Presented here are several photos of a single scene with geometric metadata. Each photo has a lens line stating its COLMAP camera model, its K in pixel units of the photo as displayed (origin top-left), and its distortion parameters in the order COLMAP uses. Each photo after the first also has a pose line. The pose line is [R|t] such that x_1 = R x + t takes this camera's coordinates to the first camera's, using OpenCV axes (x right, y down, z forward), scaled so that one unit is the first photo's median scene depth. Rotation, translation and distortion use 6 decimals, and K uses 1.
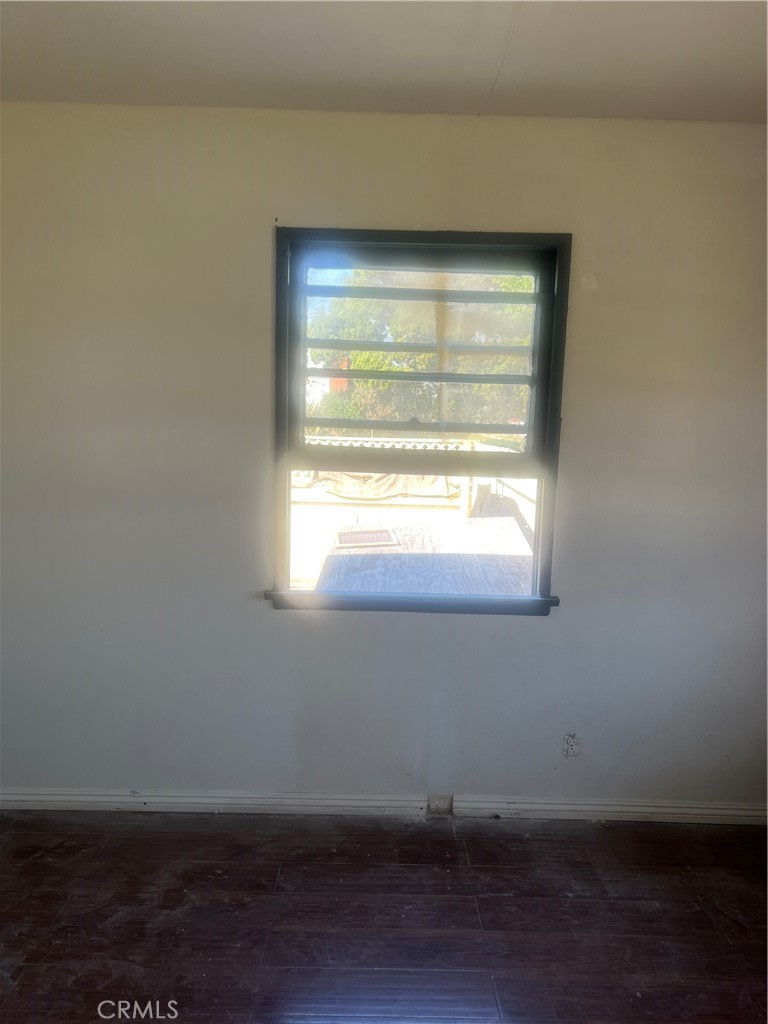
lens RADIAL K [[768.5, 0, 386.0], [0, 768.5, 511.9], [0, 0, 1]] dist [0.057900, -0.070515]
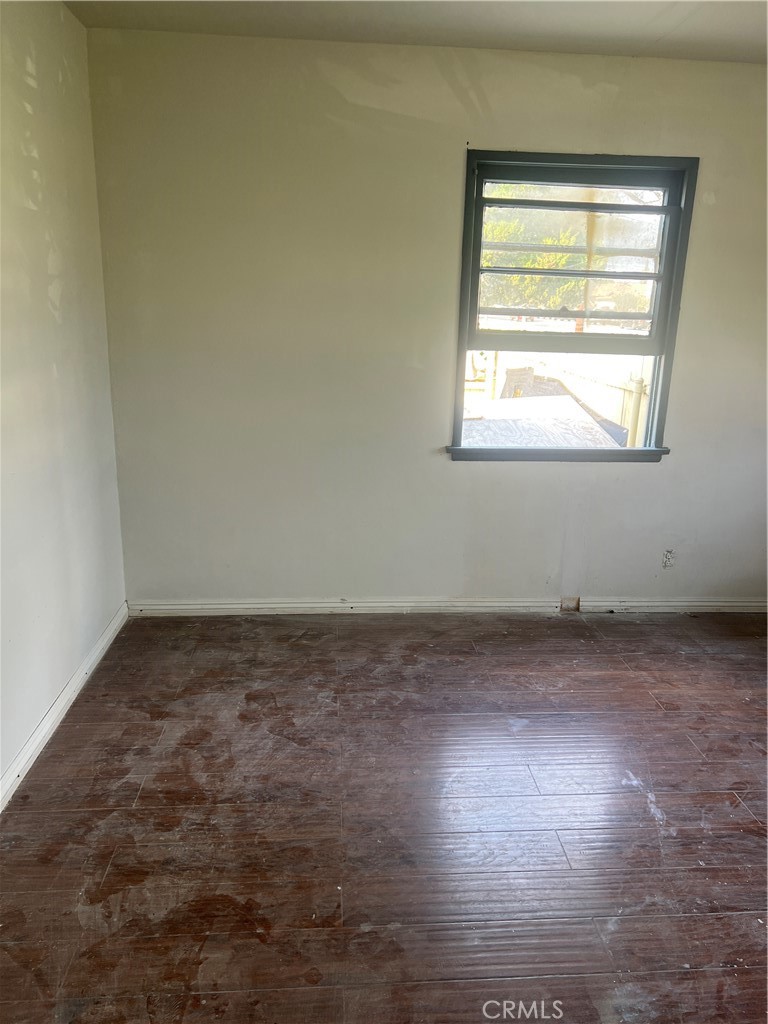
lens RADIAL K [[768.5, 0, 387.7], [0, 768.5, 515.0], [0, 0, 1]] dist [0.057900, -0.070515]
pose [[0.997840, -0.017591, 0.063291, -0.345548], [0.008282, 0.989479, 0.144442, 0.030253], [-0.065166, -0.143606, 0.987487, -0.294882]]
